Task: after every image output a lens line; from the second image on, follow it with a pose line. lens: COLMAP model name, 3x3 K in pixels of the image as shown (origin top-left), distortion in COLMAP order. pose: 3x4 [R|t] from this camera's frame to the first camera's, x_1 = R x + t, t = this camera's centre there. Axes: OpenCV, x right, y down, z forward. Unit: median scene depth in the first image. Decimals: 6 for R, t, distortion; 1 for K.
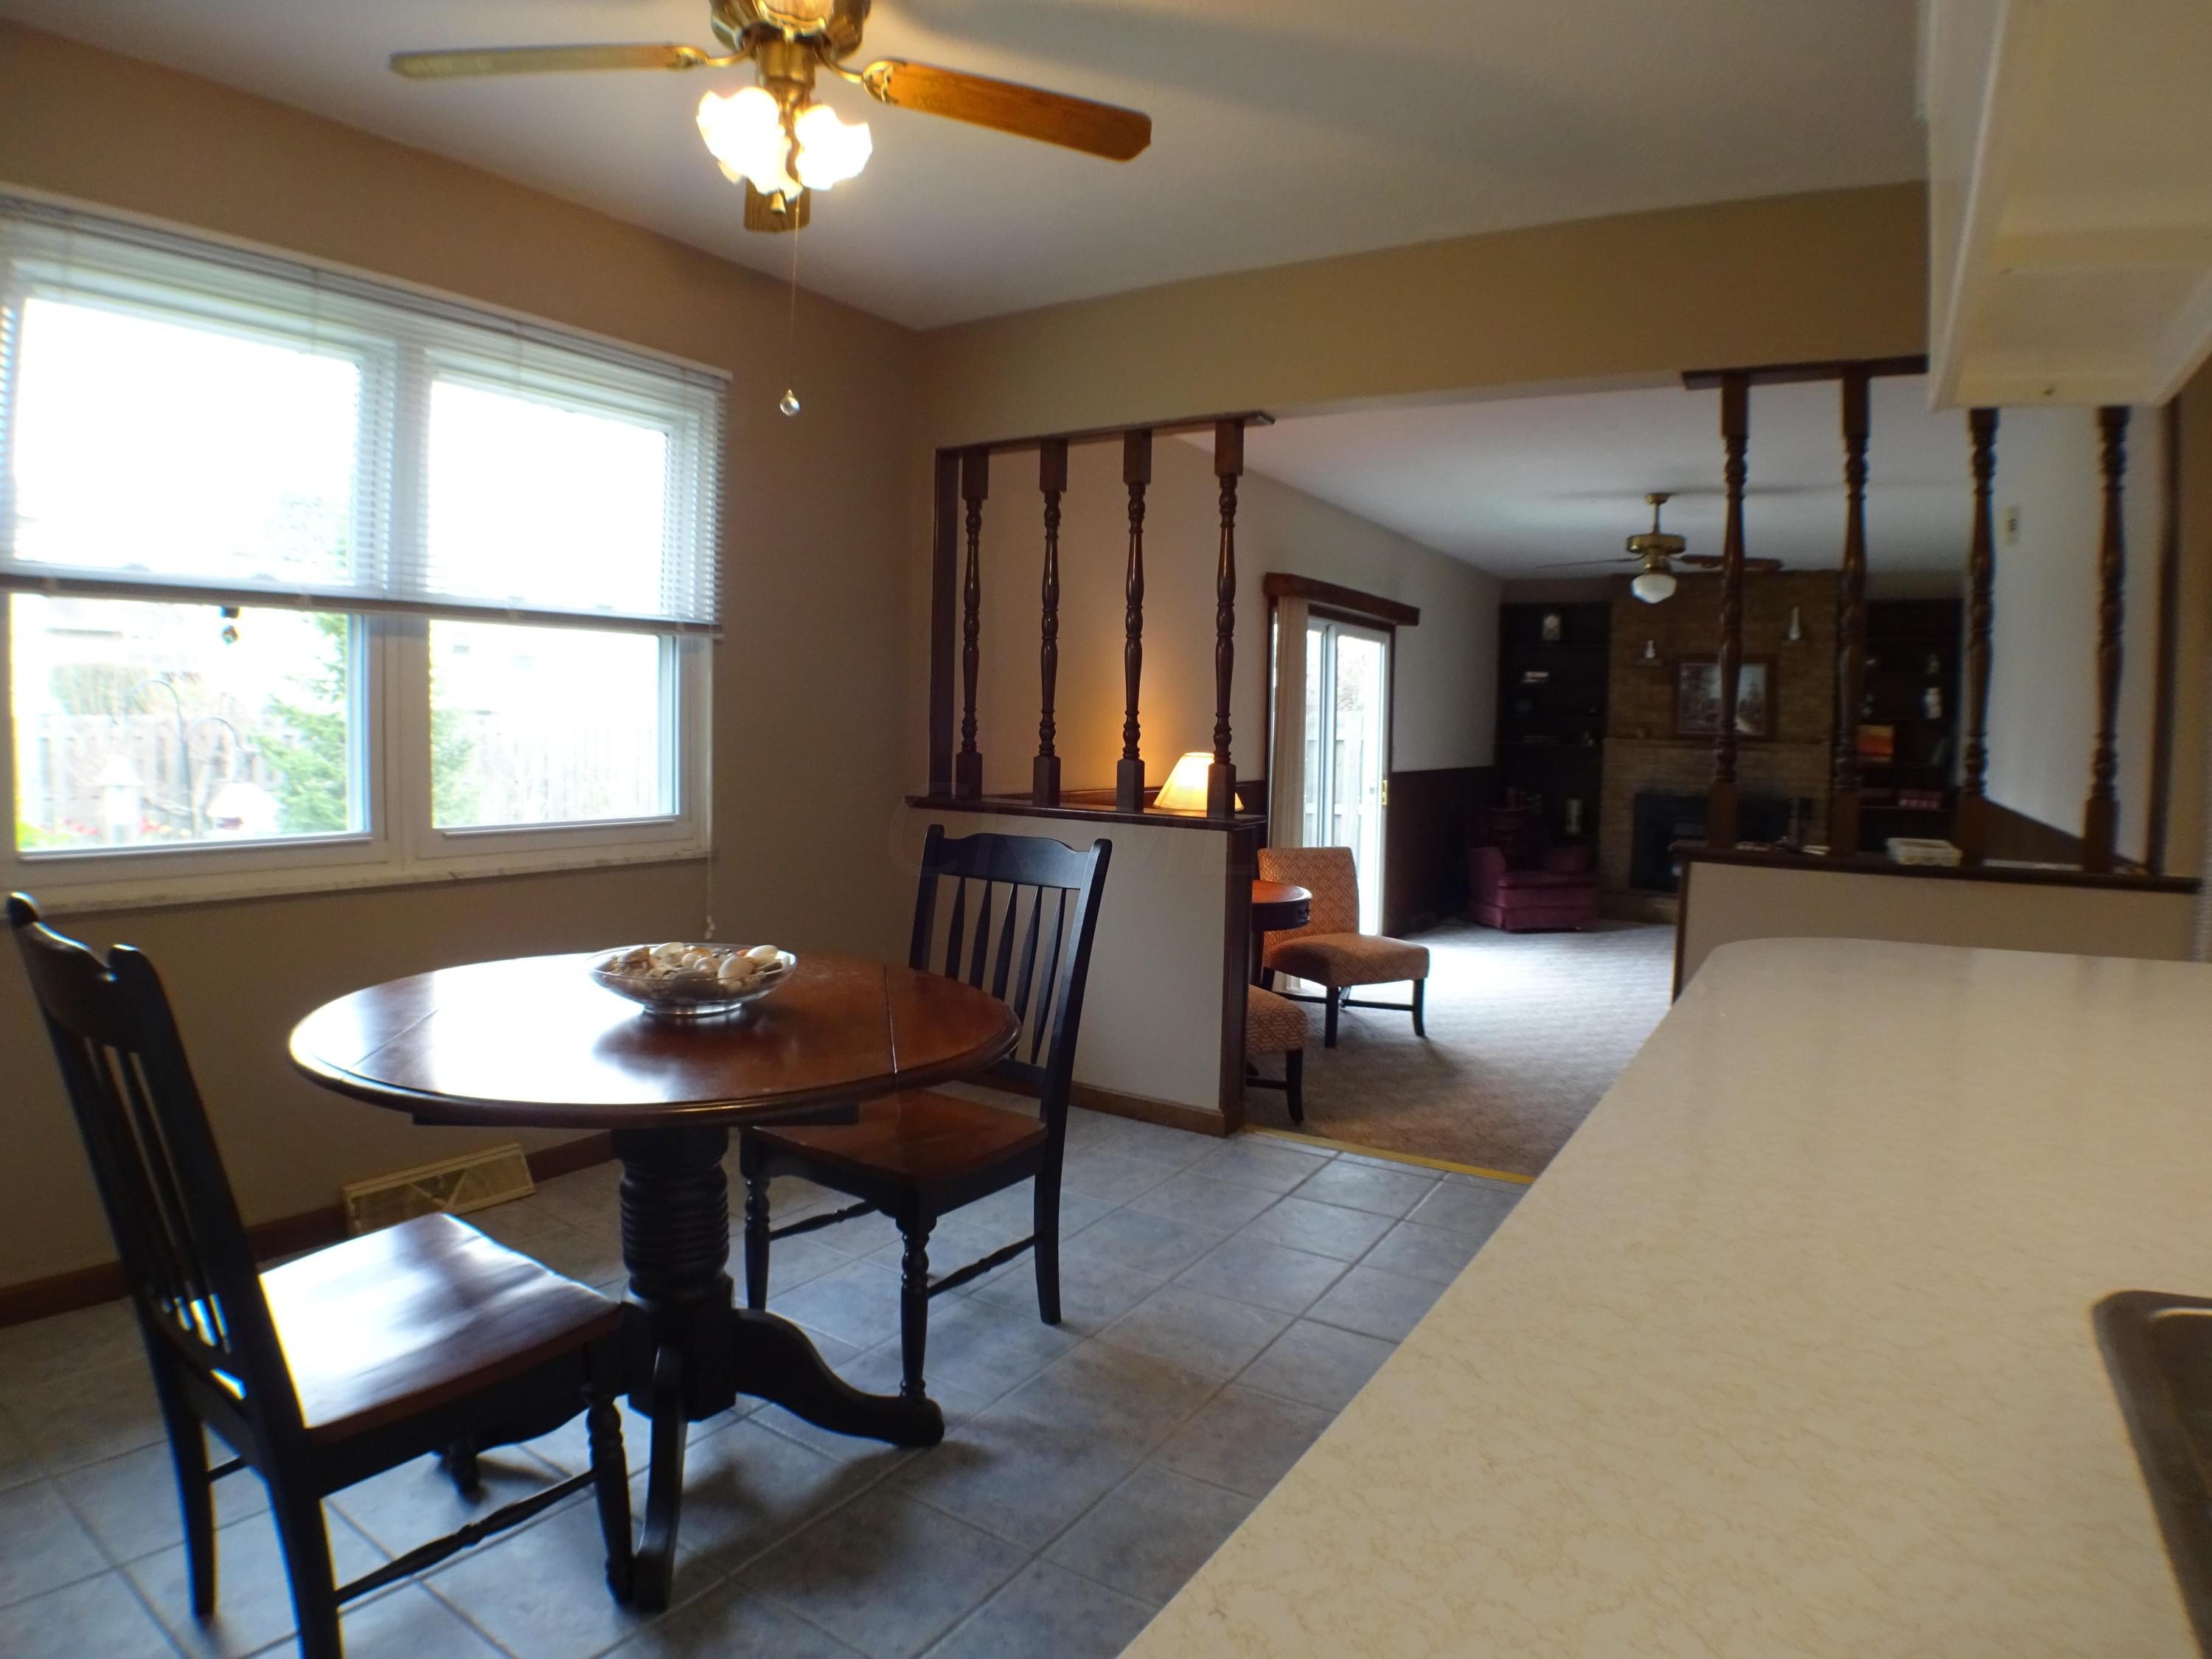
lens RADIAL K [[1264.7, 0, 1089.0], [0, 1264.7, 813.2], [0, 0, 1]] dist [-0.164883, 0.028133]
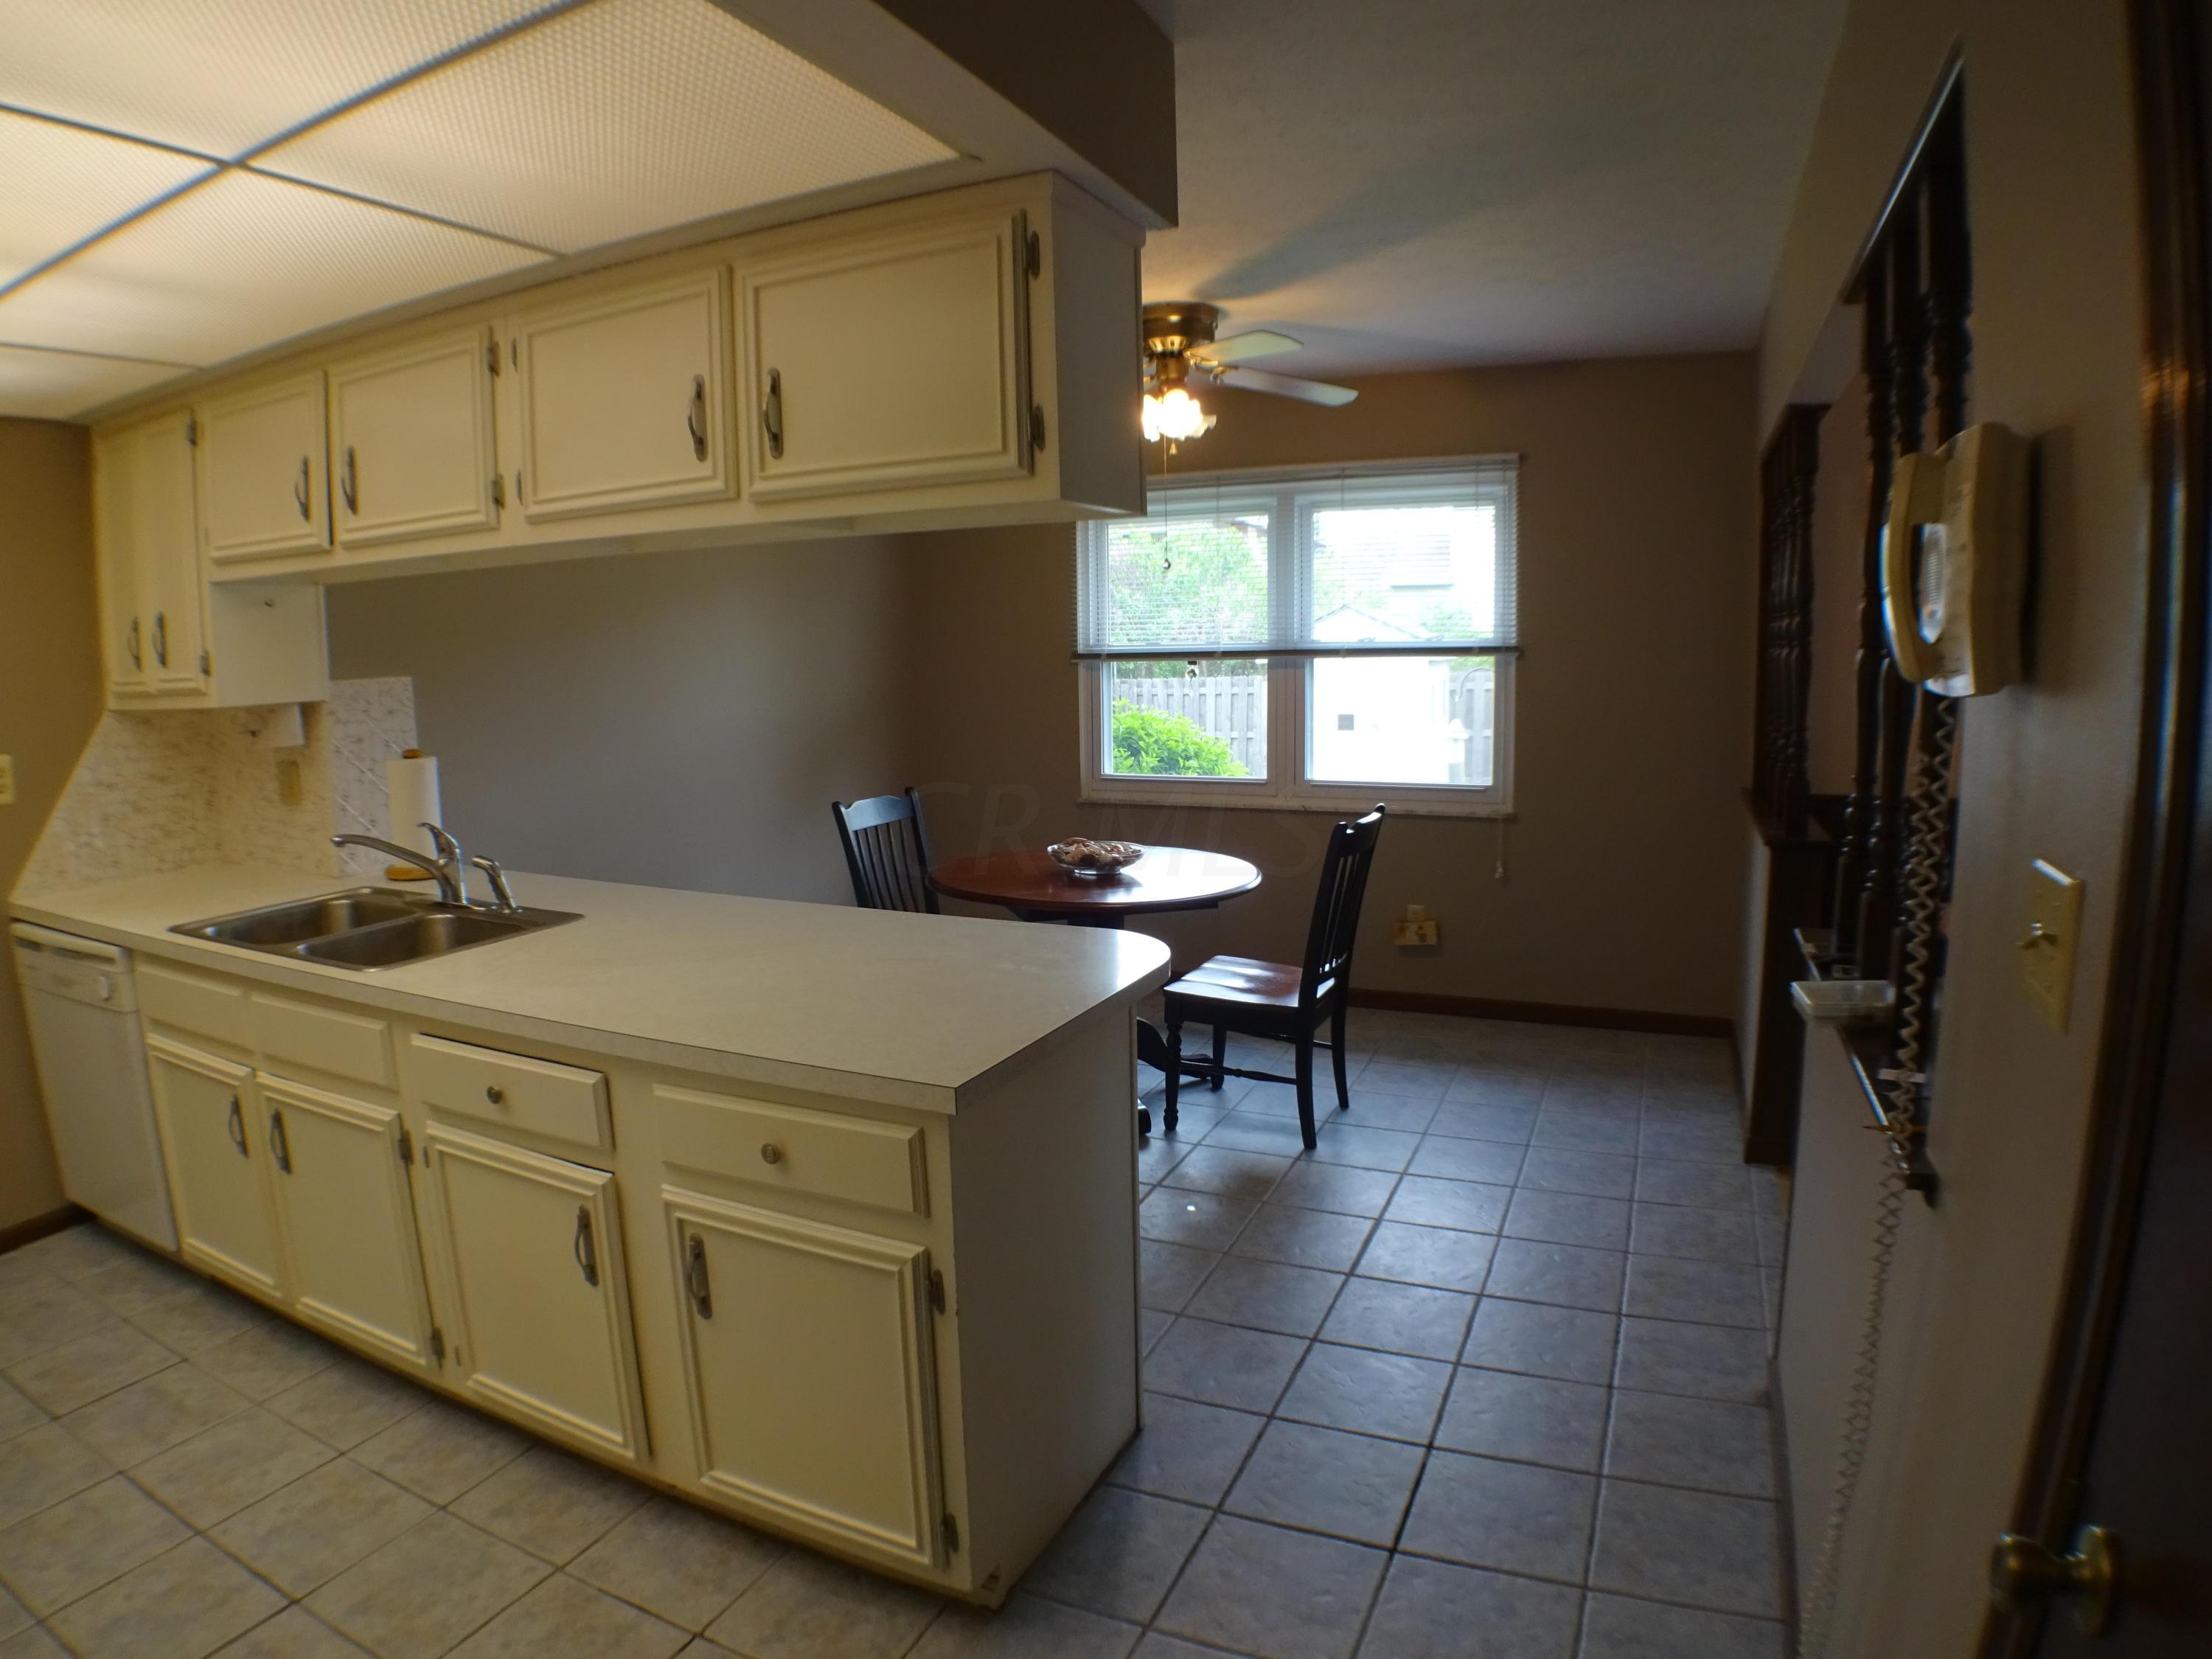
lens RADIAL K [[1264.7, 0, 1089.0], [0, 1264.7, 813.2], [0, 0, 1]] dist [-0.164883, 0.028133]
pose [[0.133381, 0.100882, -0.985917, 0.851552], [-0.045627, 0.994376, 0.095575, -0.069998], [0.990014, 0.032237, 0.137234, 0.325889]]
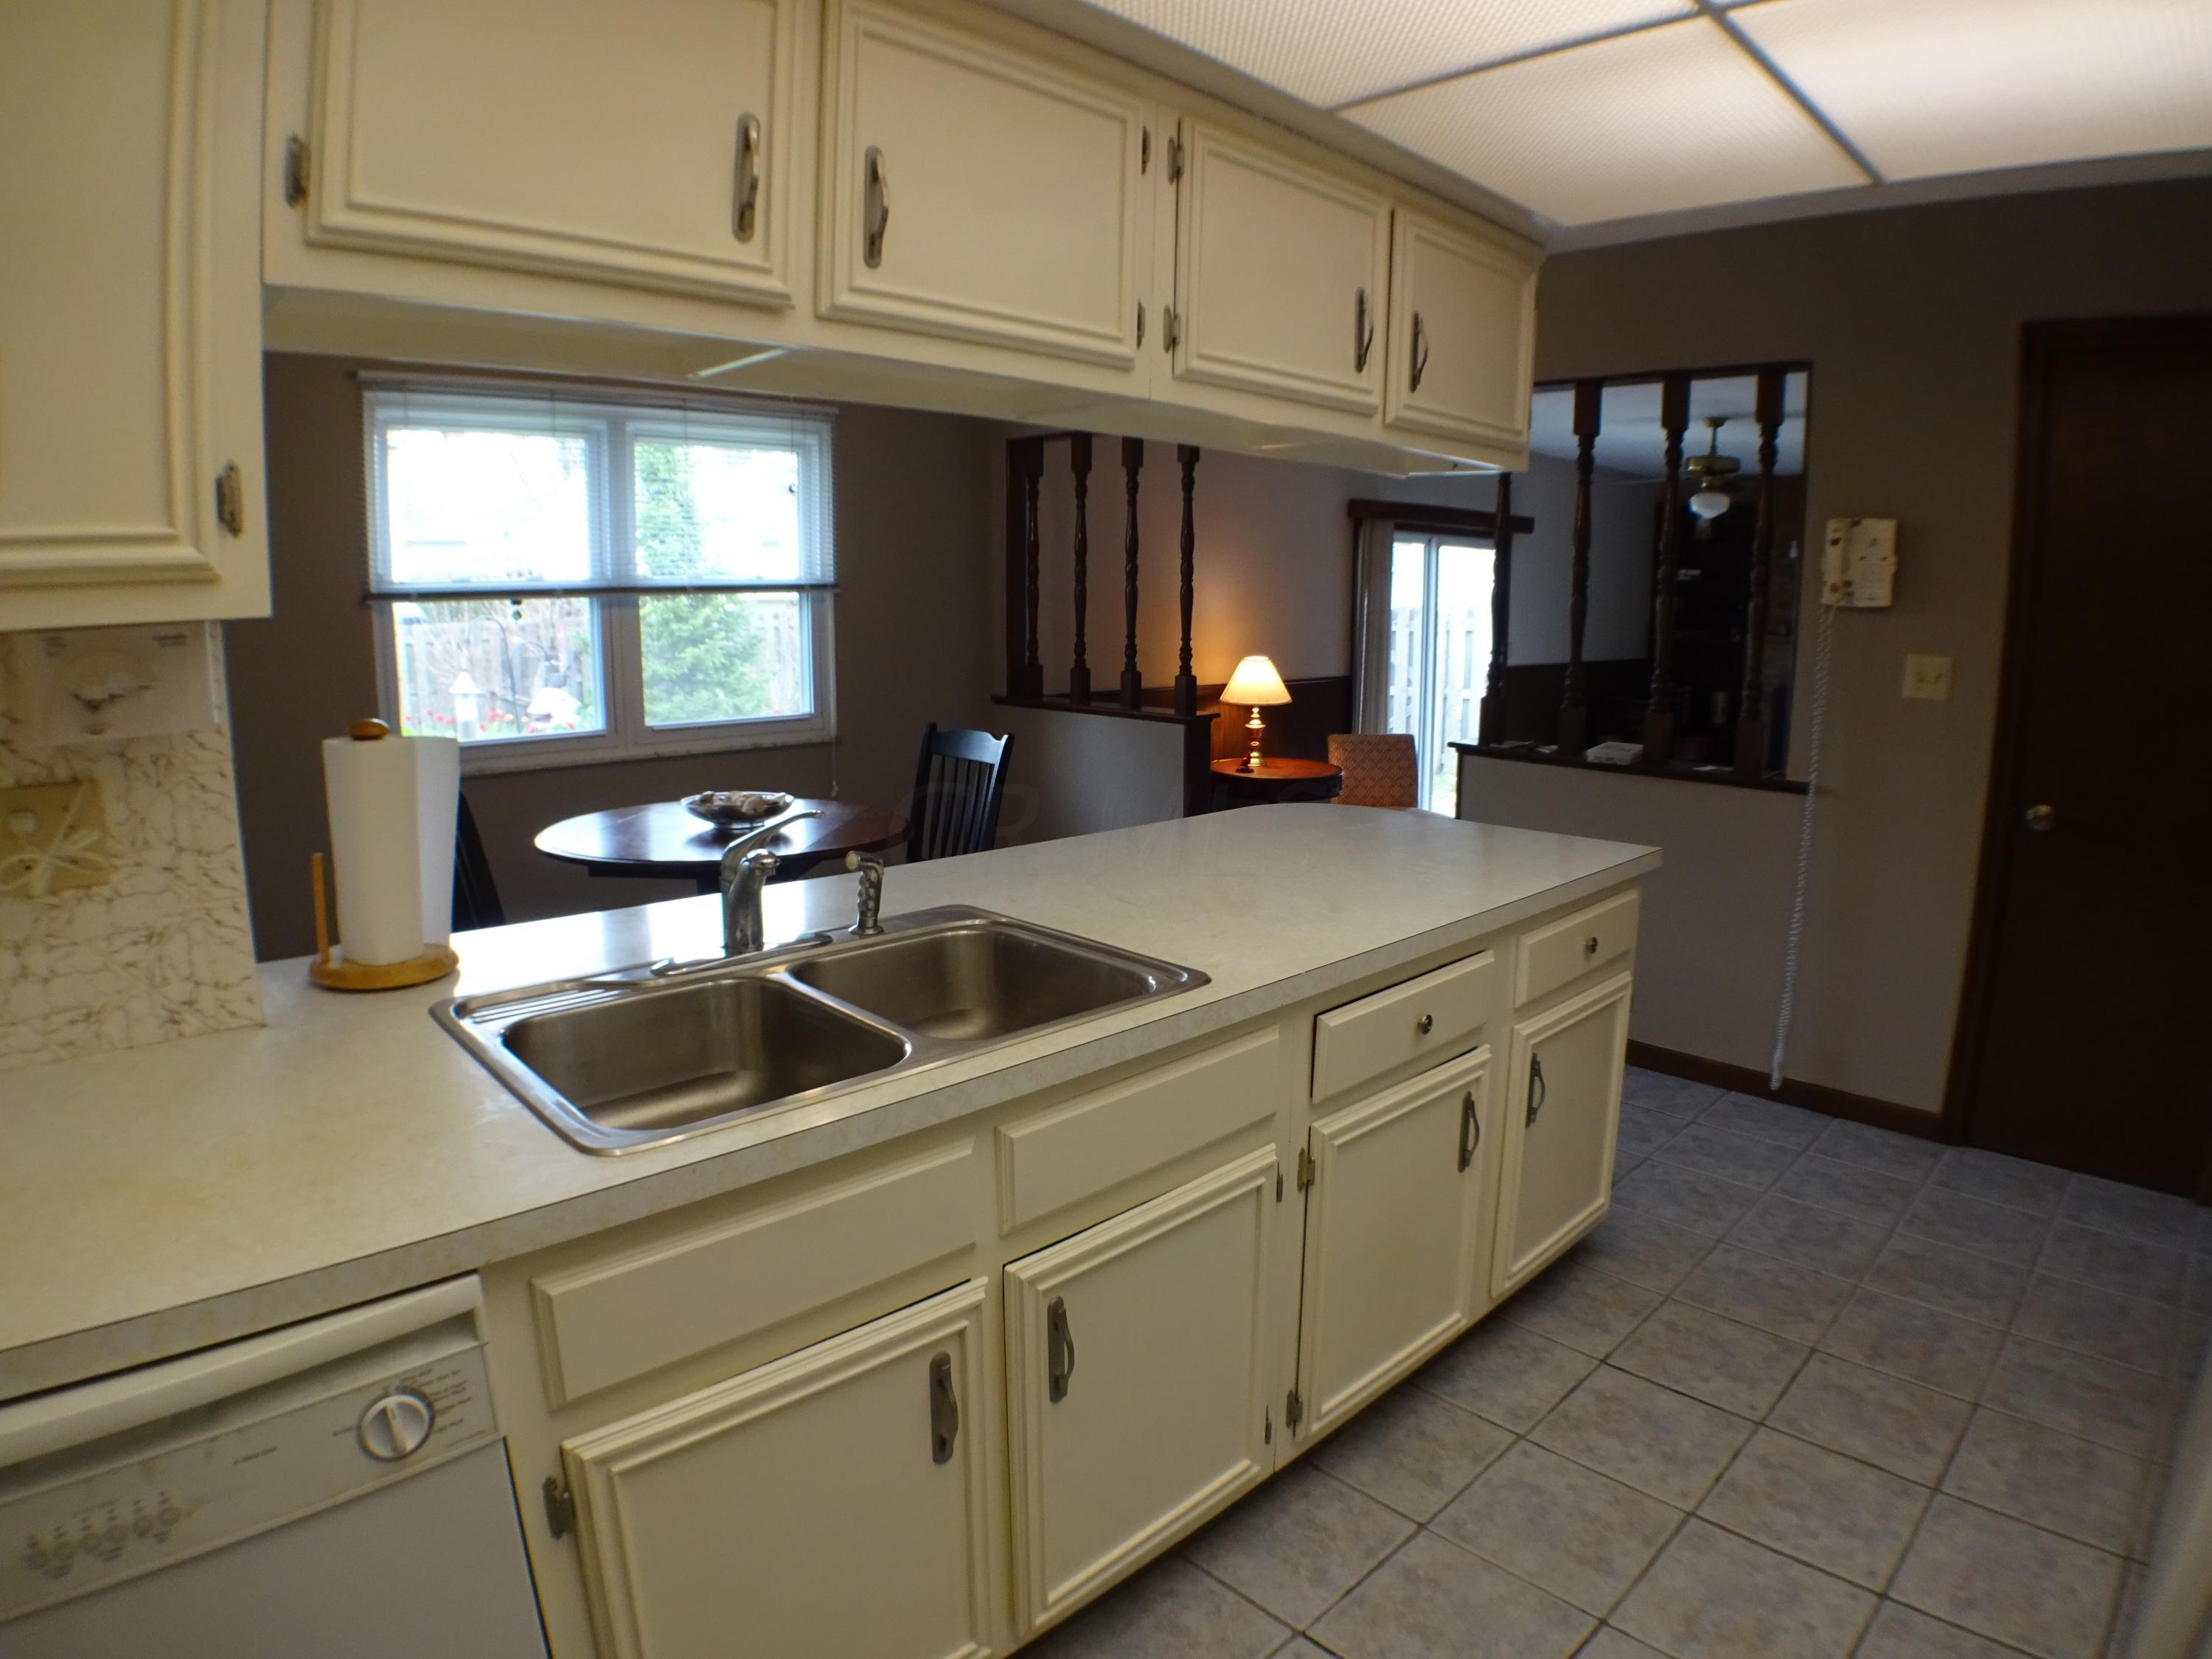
lens RADIAL K [[1262.0, 0, 1103.5], [0, 1262.0, 839.9], [0, 0, 1]] dist [-0.168899, 0.032577]
pose [[0.973246, 0.026408, -0.228245, 0.313523], [0.000836, 0.992959, 0.118453, -0.021888], [0.229766, -0.115475, 0.966371, -0.342337]]
